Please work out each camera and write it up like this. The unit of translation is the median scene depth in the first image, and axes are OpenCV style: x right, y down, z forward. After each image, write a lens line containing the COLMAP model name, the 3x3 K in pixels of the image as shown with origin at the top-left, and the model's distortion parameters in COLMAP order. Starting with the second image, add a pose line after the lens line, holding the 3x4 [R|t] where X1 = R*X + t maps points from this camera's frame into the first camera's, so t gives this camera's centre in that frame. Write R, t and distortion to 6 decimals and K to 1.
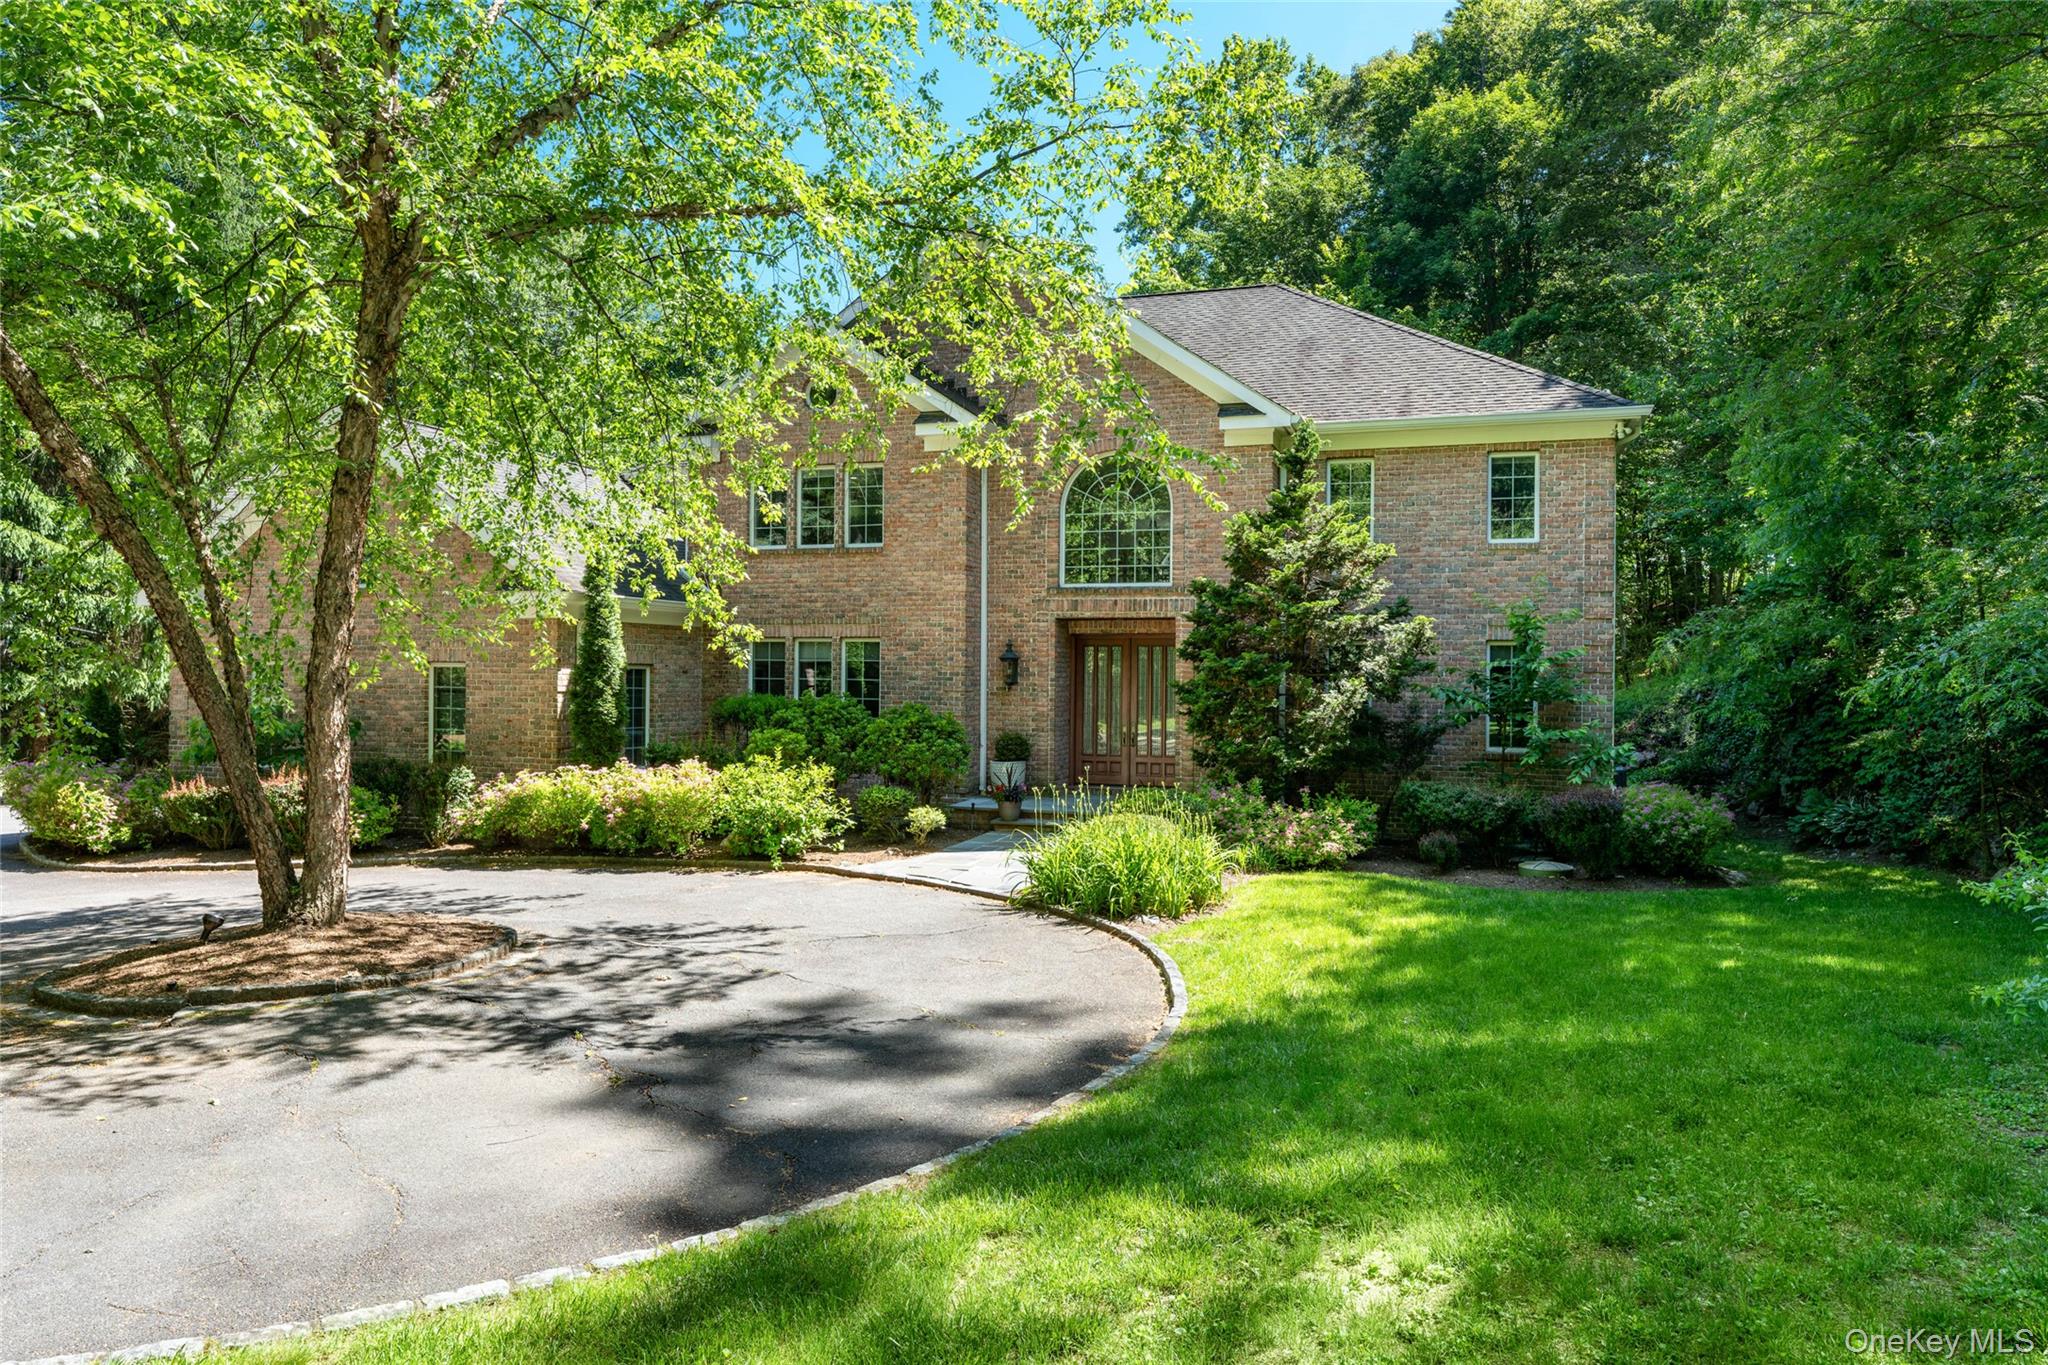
lens RADIAL K [[1303.7, 0, 1024.2], [0, 1303.7, 687.8], [0, 0, 1]] dist [0.005270, 0.001448]
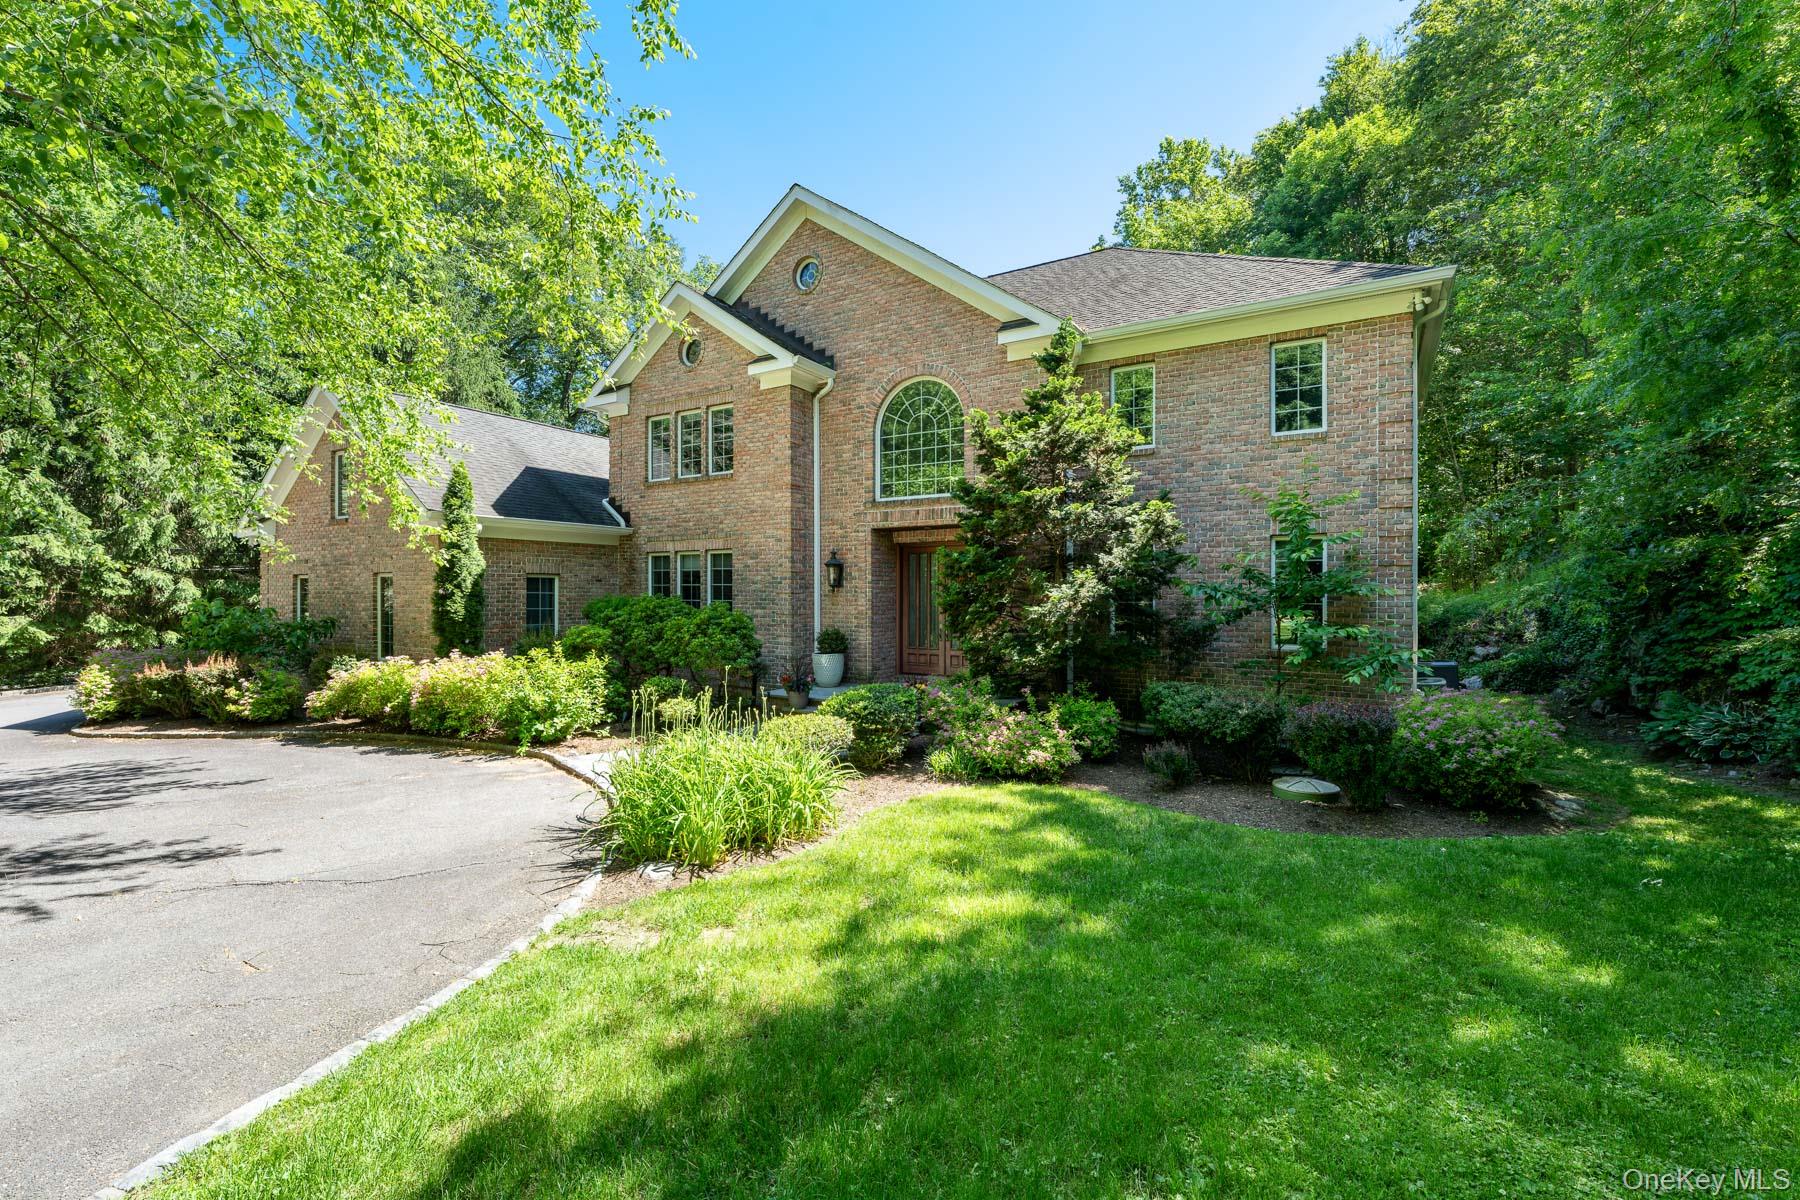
lens RADIAL K [[773.4, 0, 899.1], [0, 773.4, 599.2], [0, 0, 1]] dist [0.001709, -0.000456]
pose [[0.973125, -0.007074, -0.230168, 0.225043], [0.006130, 0.999970, -0.004819, 0.013035], [0.230195, 0.003279, 0.973139, 0.386387]]
